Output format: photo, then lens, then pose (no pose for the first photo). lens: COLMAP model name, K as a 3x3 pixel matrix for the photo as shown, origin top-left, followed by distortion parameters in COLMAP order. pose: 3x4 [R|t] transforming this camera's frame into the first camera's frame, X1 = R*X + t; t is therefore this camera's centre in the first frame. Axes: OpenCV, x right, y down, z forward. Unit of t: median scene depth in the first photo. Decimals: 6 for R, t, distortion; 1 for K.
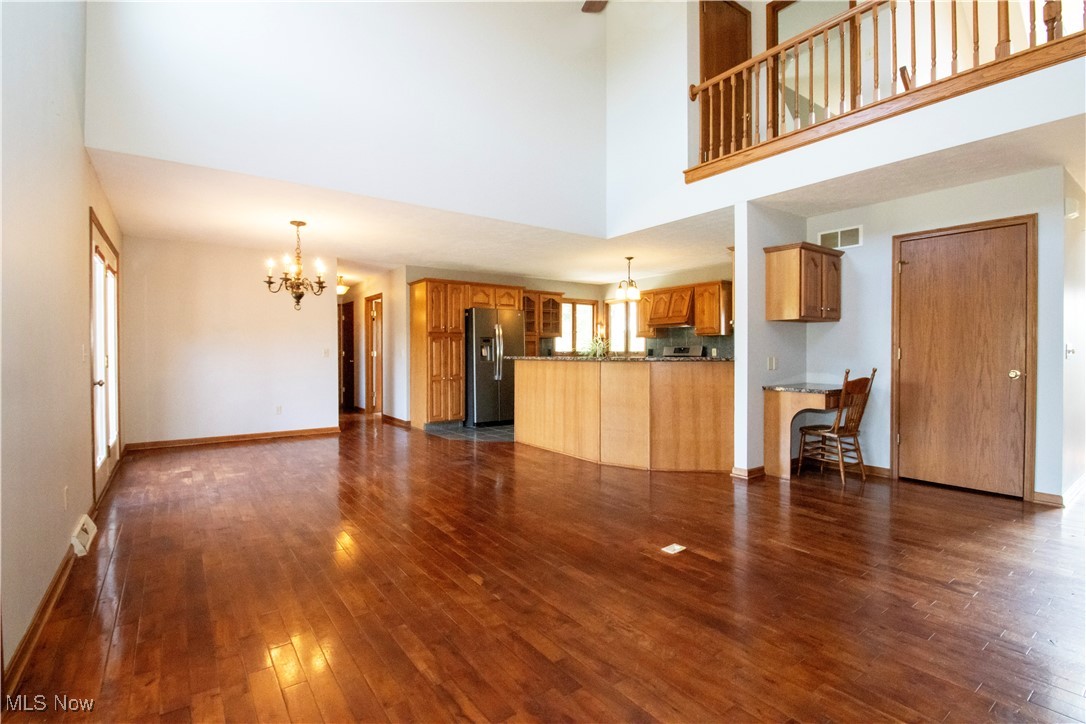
lens RADIAL K [[507.3, 0, 540.5], [0, 507.3, 355.0], [0, 0, 1]] dist [0.000495, -0.012975]
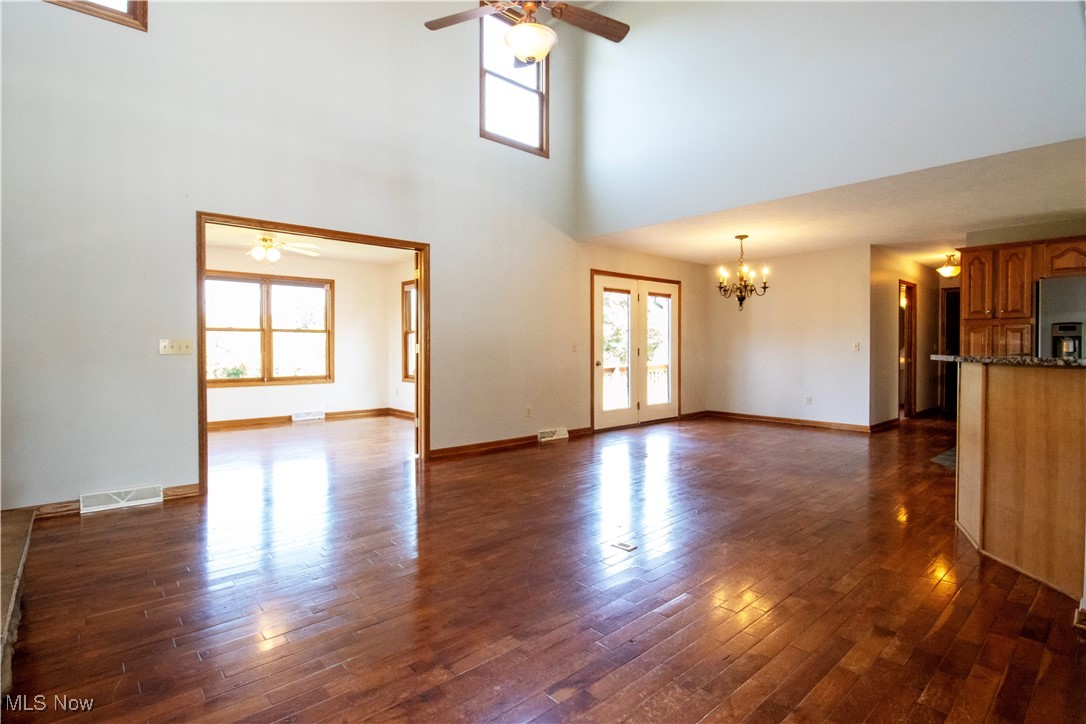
lens RADIAL K [[543.4, 0, 540.5], [0, 543.4, 357.1], [0, 0, 1]] dist [-0.000412, -0.000471]
pose [[0.096091, 0.021000, -0.995151, 0.717379], [-0.004634, 0.999776, 0.020650, -0.004572], [0.995362, 0.002627, 0.096167, 0.405439]]
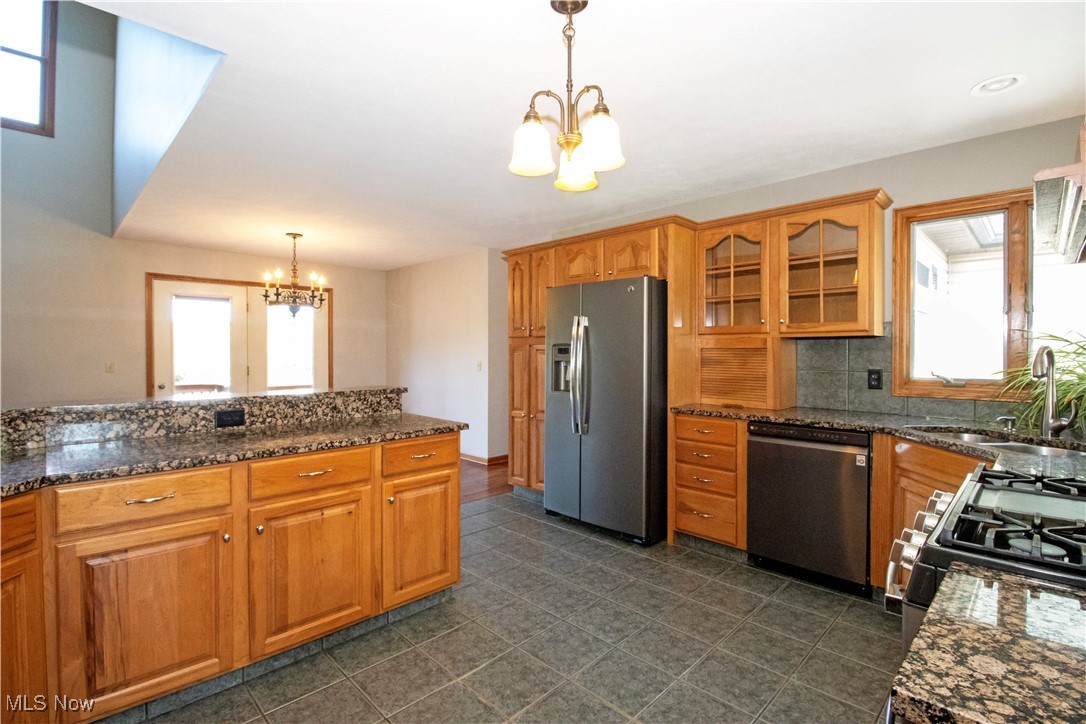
lens RADIAL K [[507.3, 0, 540.5], [0, 507.3, 355.0], [0, 0, 1]] dist [0.000495, -0.012975]
pose [[0.153237, 0.008058, -0.988157, 0.545268], [-0.007900, 0.999945, 0.006929, -0.038774], [0.988158, 0.006745, 0.153292, 1.286604]]
